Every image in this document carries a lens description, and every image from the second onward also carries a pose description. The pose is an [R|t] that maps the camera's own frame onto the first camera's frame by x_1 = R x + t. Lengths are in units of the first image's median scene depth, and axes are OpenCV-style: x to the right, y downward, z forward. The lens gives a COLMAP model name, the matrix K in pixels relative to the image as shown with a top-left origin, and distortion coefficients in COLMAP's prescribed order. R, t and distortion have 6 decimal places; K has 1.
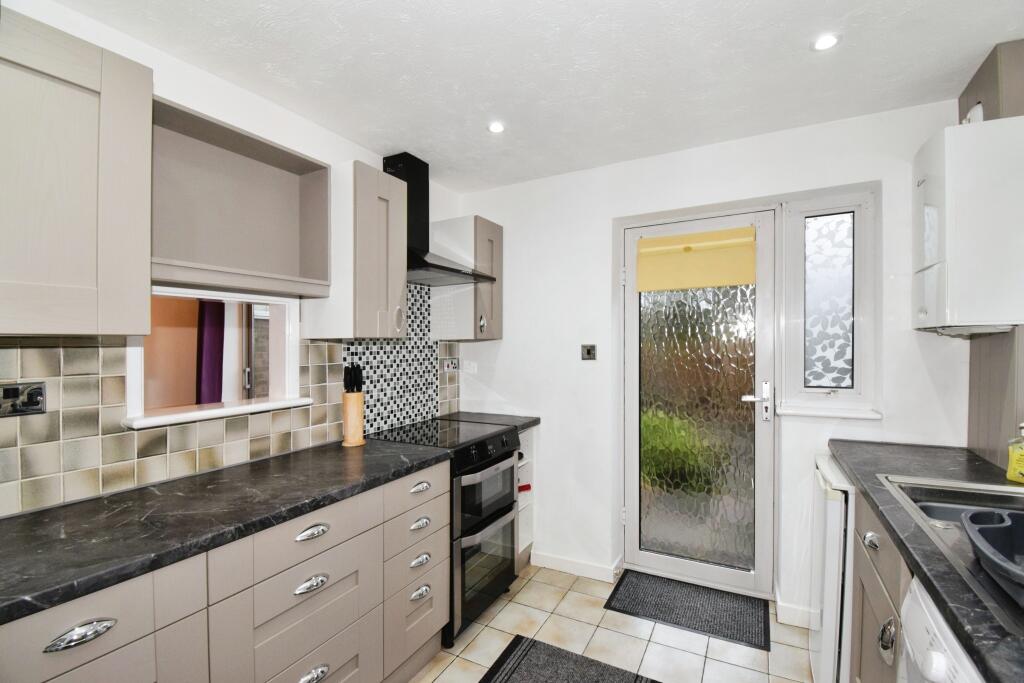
lens RADIAL K [[457.7, 0, 518.7], [0, 457.7, 346.0], [0, 0, 1]] dist [-0.000043, -0.001875]
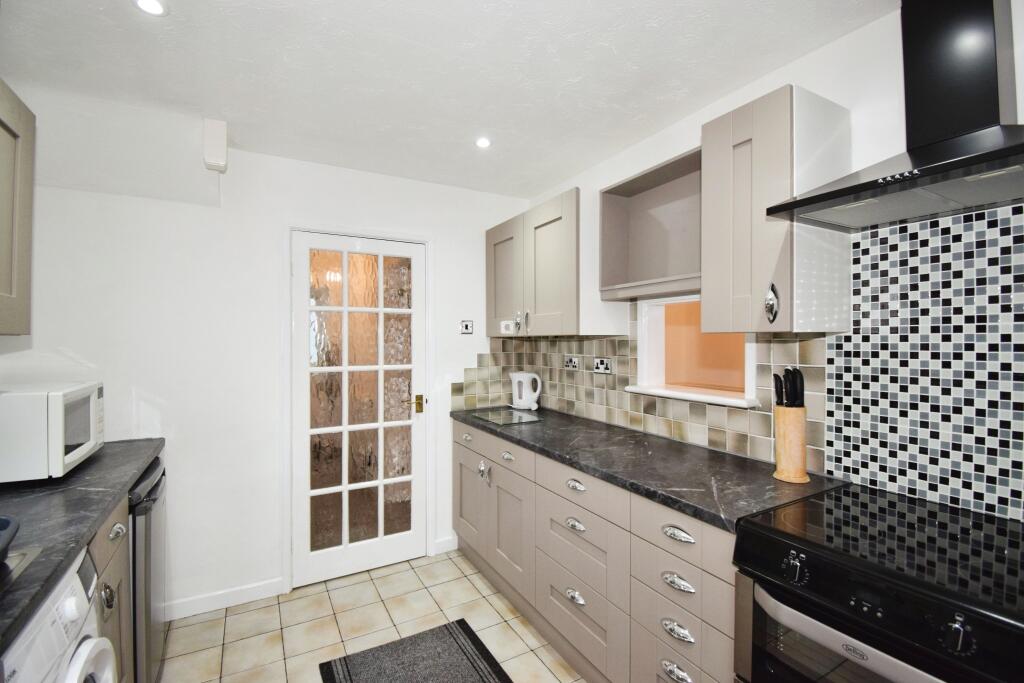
lens RADIAL K [[457.7, 0, 519.1], [0, 457.7, 334.3], [0, 0, 1]] dist [-0.000043, -0.001875]
pose [[-0.535294, 0.001374, -0.844665, 0.889690], [0.004177, 0.999991, -0.001021, -0.025121], [0.844656, -0.004075, -0.535294, 1.898658]]
